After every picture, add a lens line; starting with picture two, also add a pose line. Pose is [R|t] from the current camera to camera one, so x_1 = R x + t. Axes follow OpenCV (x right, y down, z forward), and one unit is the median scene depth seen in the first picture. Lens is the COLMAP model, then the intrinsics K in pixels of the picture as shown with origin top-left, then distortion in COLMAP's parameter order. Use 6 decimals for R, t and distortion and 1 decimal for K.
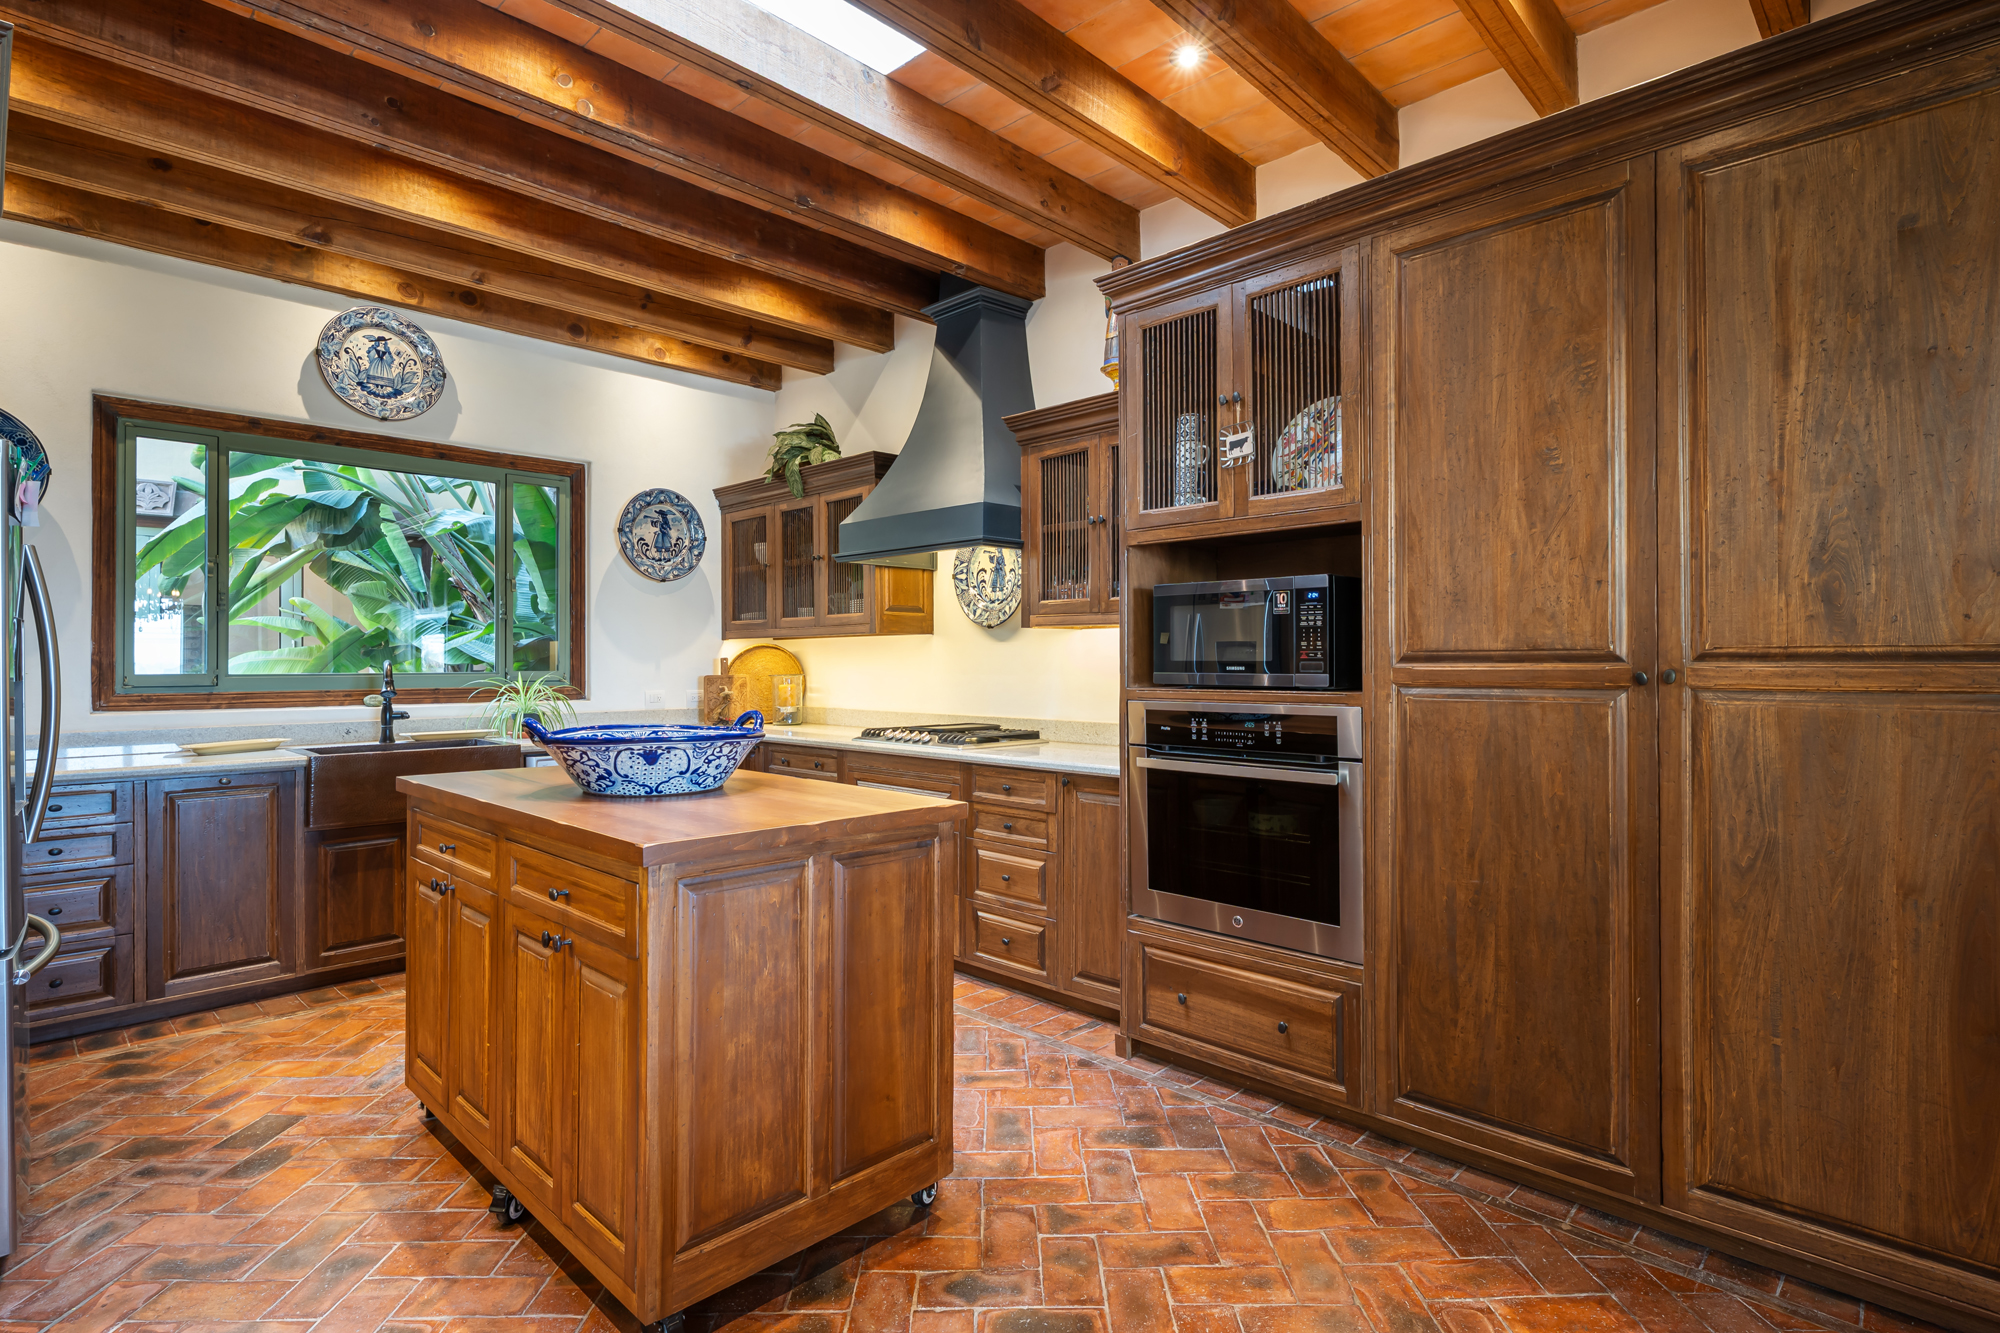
lens RADIAL K [[947.3, 0, 980.8], [0, 947.3, 676.0], [0, 0, 1]] dist [-0.006104, -0.000136]
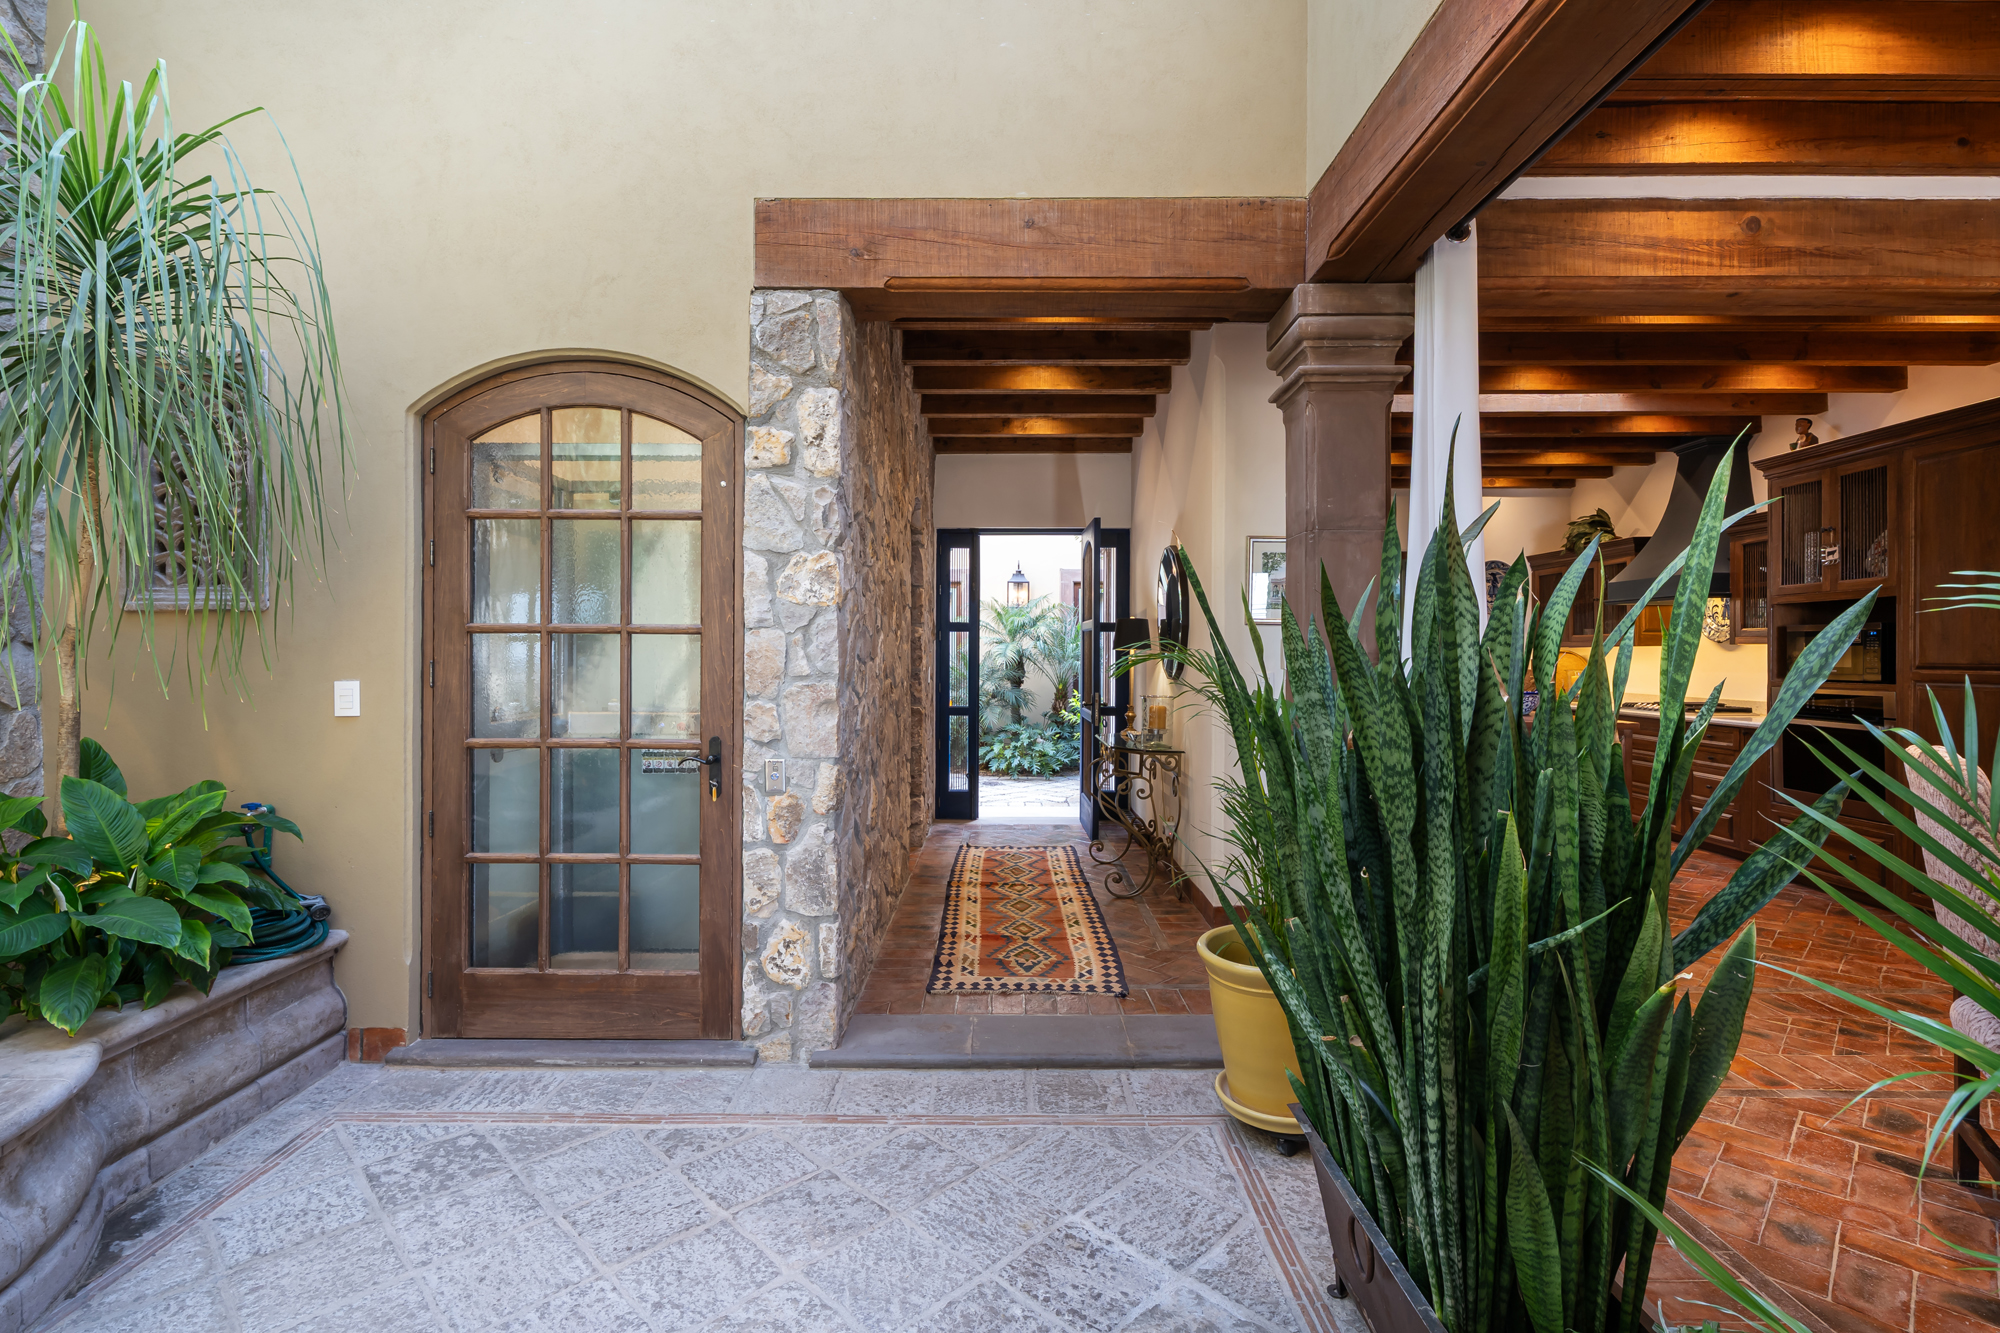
lens RADIAL K [[923.5, 0, 995.8], [0, 923.5, 656.3], [0, 0, 1]] dist [0.006315, -0.001470]
pose [[0.695727, 0.004389, -0.718293, 0.300926], [-0.015074, 0.999850, -0.008491, 0.001703], [0.718148, 0.016735, 0.695689, -1.010196]]
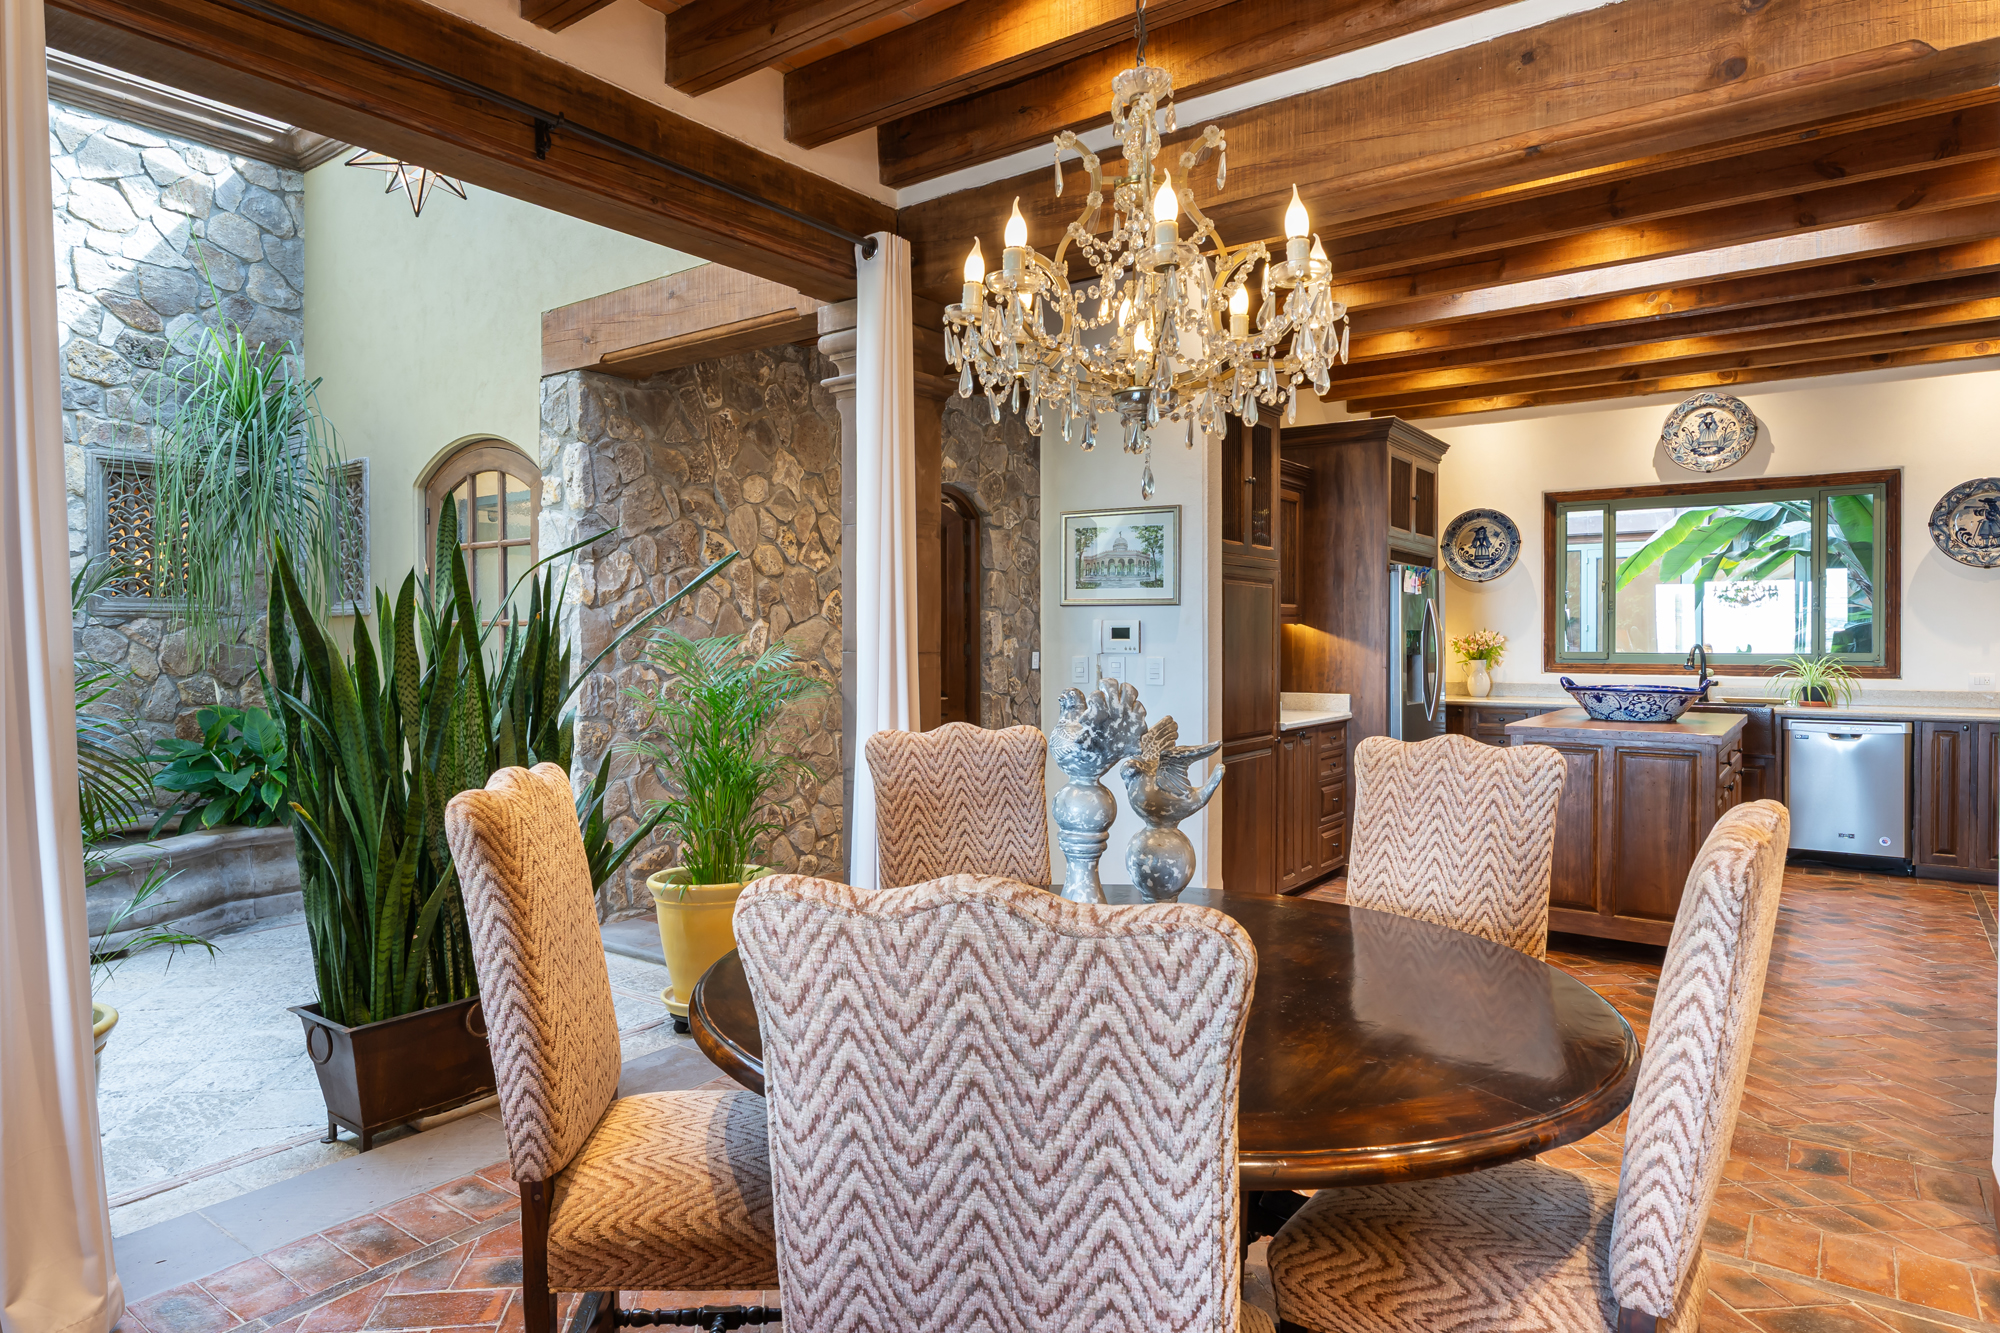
lens RADIAL K [[1185.4, 0, 951.0], [0, 1185.4, 652.8], [0, 0, 1]] dist [-0.008075, -0.002549]
pose [[0.120429, 0.013092, -0.992636, 1.013232], [-0.013341, 0.999844, 0.011568, -0.010475], [0.992632, 0.011849, 0.120585, -0.331984]]
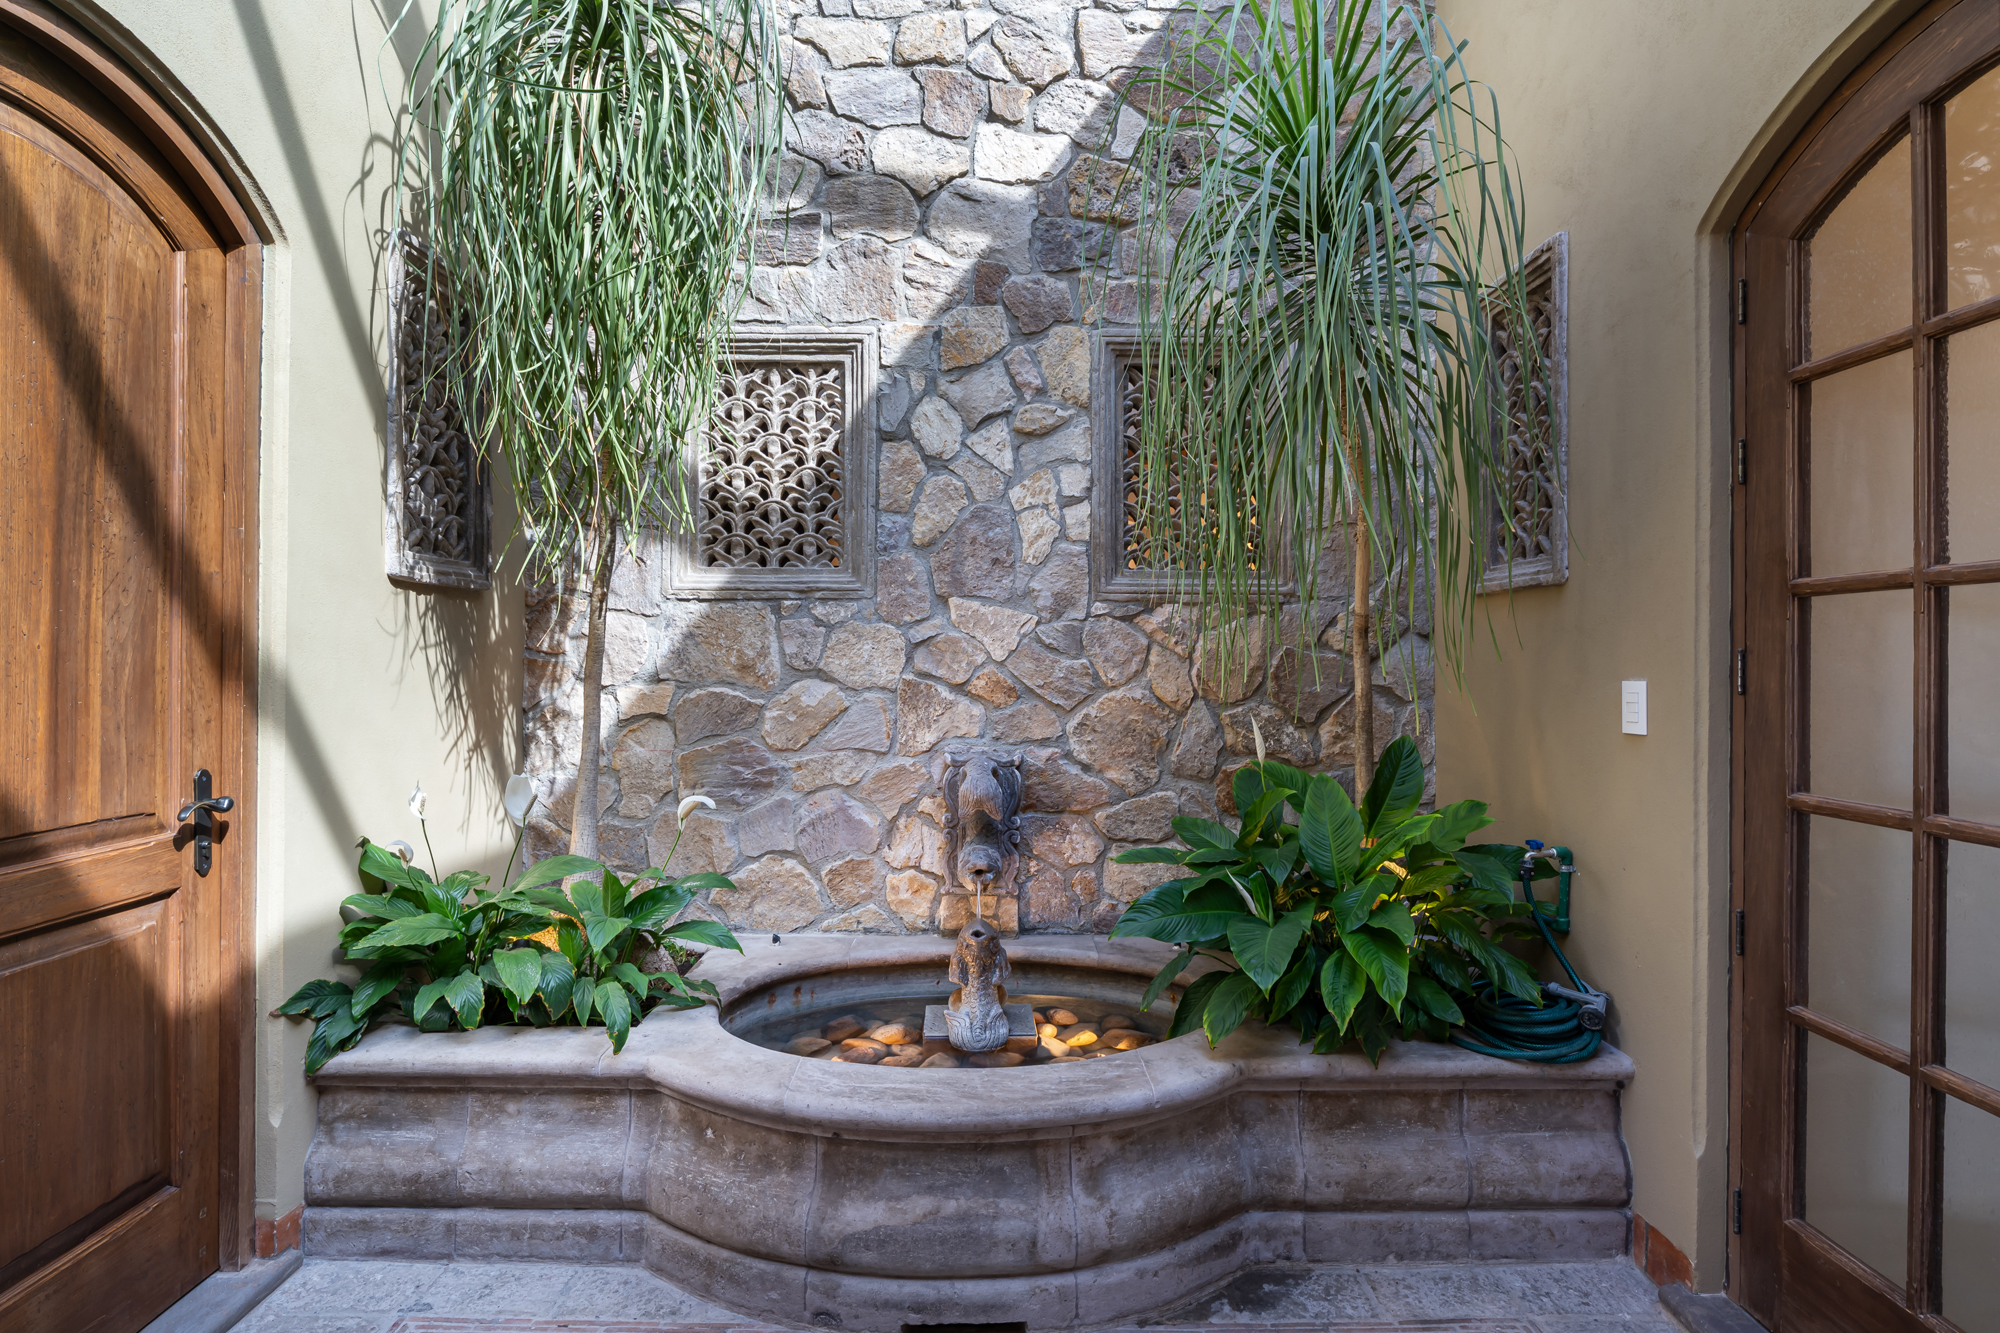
lens RADIAL K [[1050.4, 0, 995.5], [0, 1050.4, 645.8], [0, 0, 1]] dist [-0.005249, -0.004356]
pose [[-0.710609, -0.009002, -0.703529, 0.031080], [-0.015564, 0.999875, 0.002927, 0.008446], [0.703415, 0.013029, -0.710660, -0.706789]]
